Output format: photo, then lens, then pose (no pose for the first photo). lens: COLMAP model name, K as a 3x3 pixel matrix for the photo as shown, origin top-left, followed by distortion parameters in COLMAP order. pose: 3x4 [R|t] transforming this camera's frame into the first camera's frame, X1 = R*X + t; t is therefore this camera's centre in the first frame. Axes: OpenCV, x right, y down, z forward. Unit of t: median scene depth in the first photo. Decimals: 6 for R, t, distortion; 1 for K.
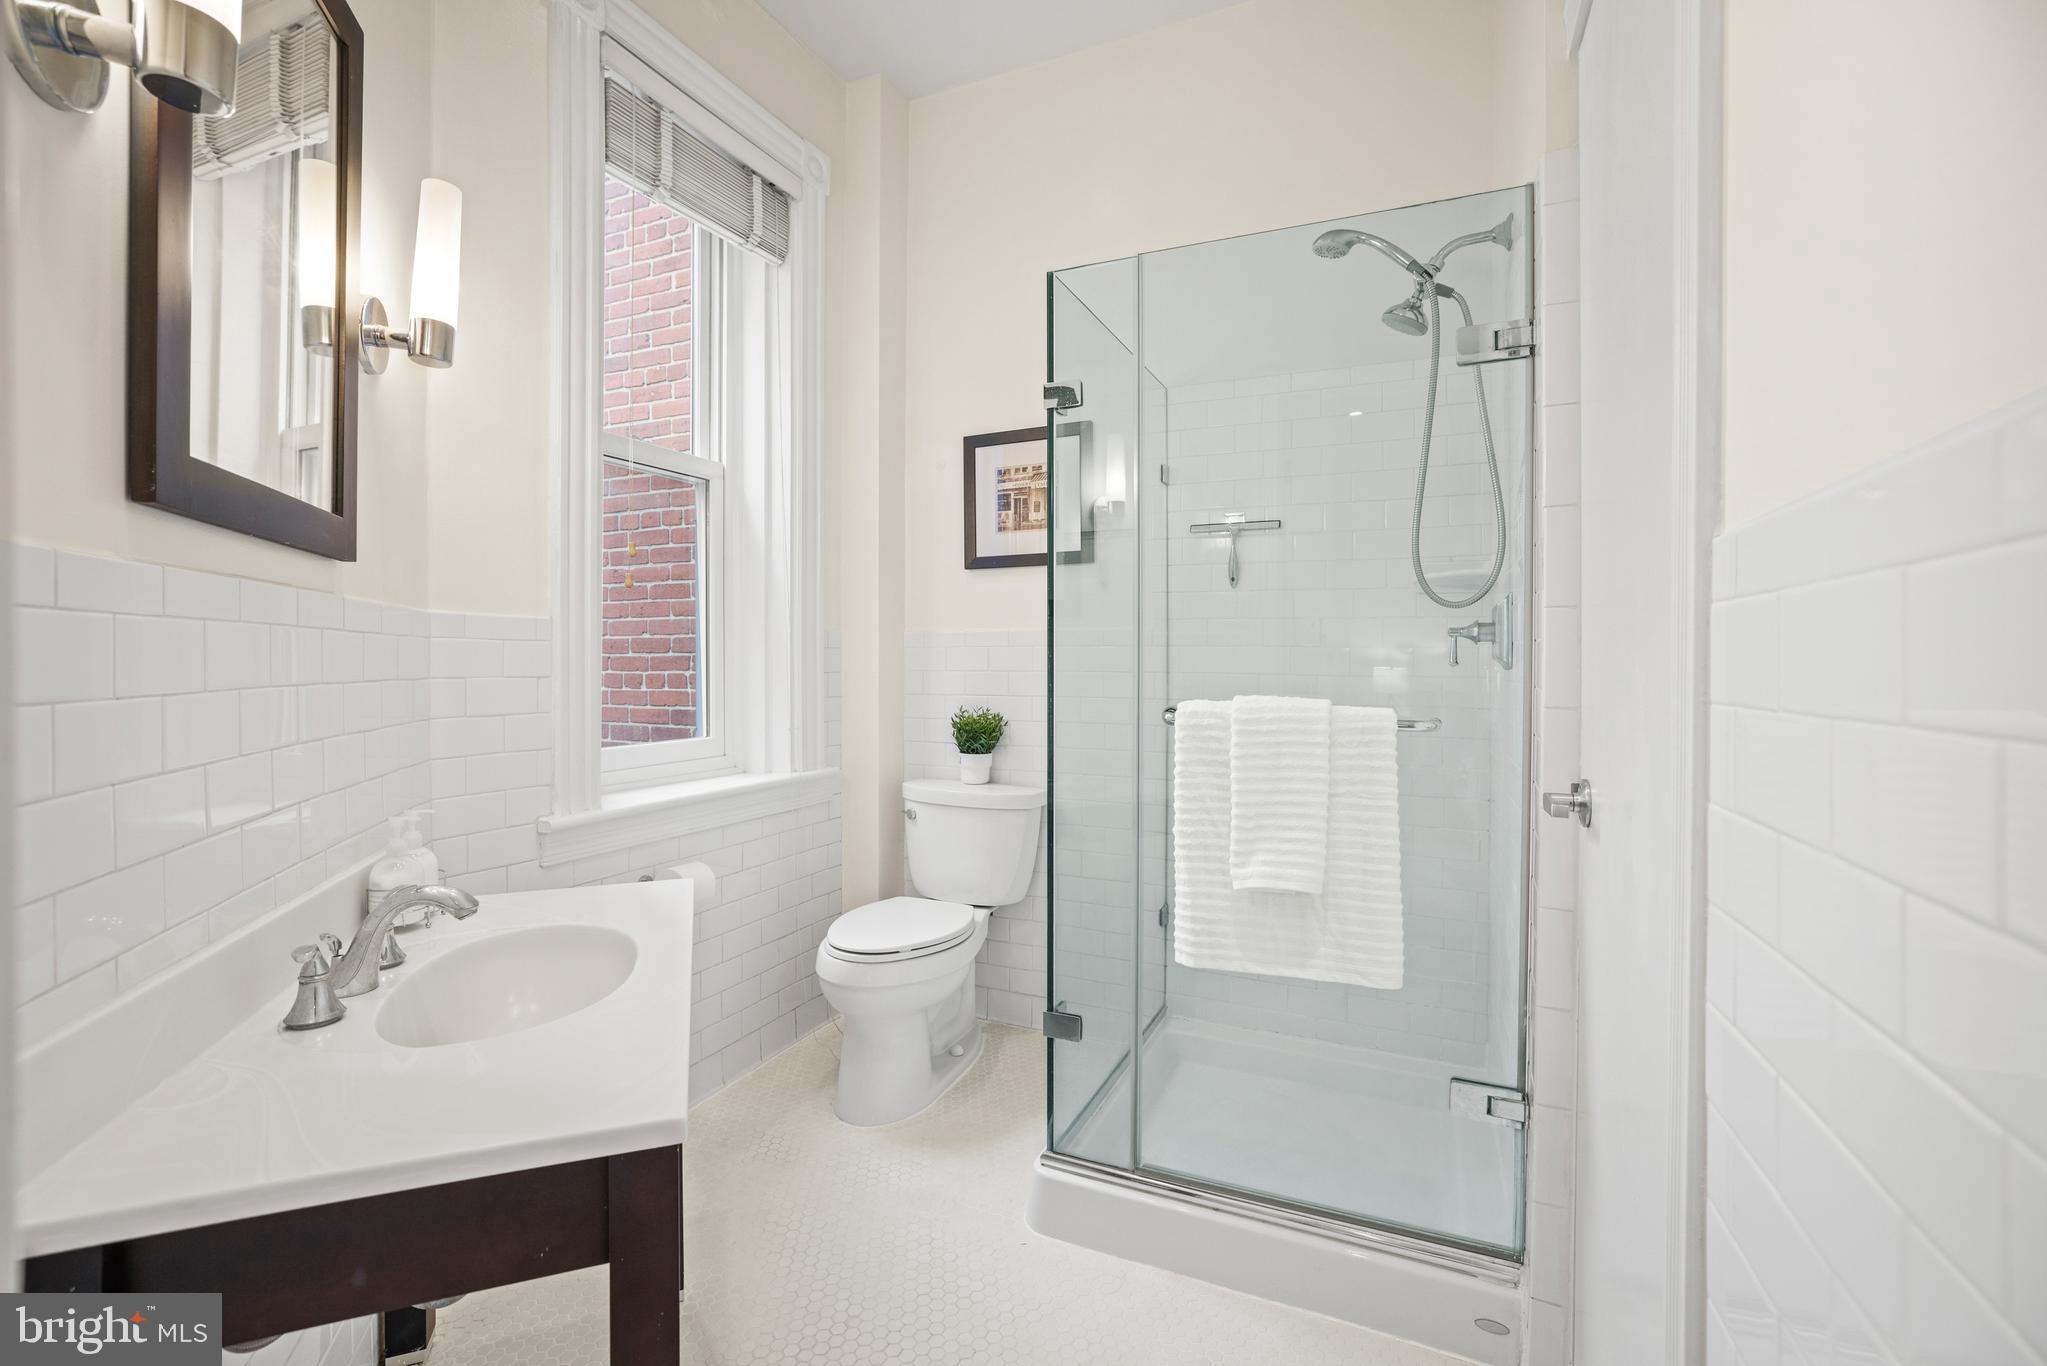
lens RADIAL K [[902.9, 0, 1029.6], [0, 902.9, 667.2], [0, 0, 1]] dist [-0.048139, 0.020466]
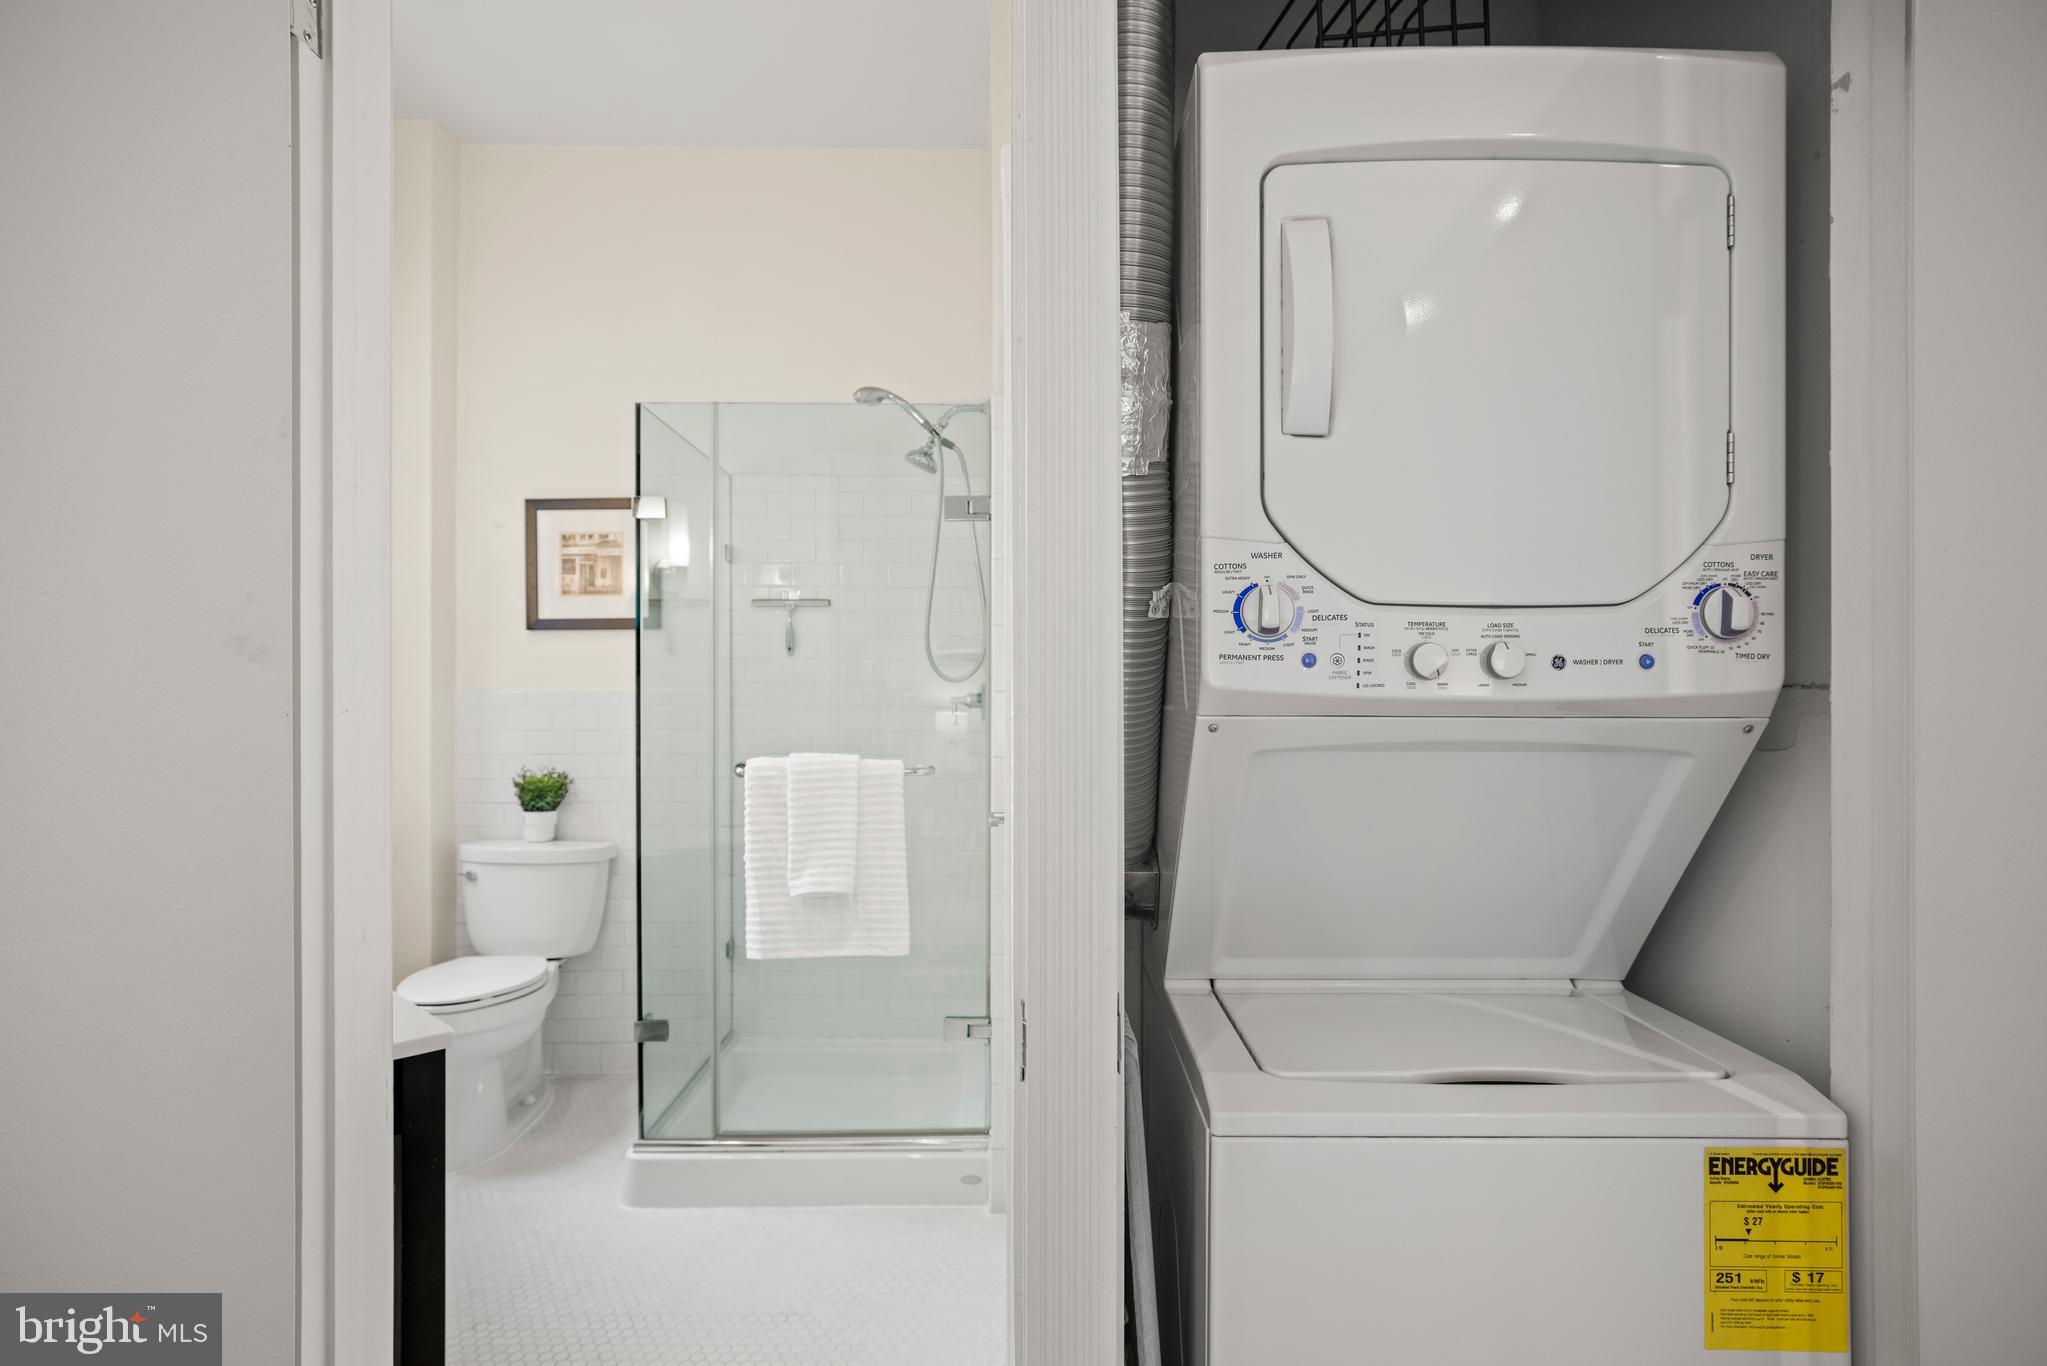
lens RADIAL K [[1106.1, 0, 1023.5], [0, 1106.1, 683.0], [0, 0, 1]] dist [-0.024065, 0.000191]
pose [[0.910286, -0.001165, 0.413978, -0.117902], [0.009030, 0.999814, -0.017043, -0.036456], [-0.413881, 0.019252, 0.910127, -0.552979]]
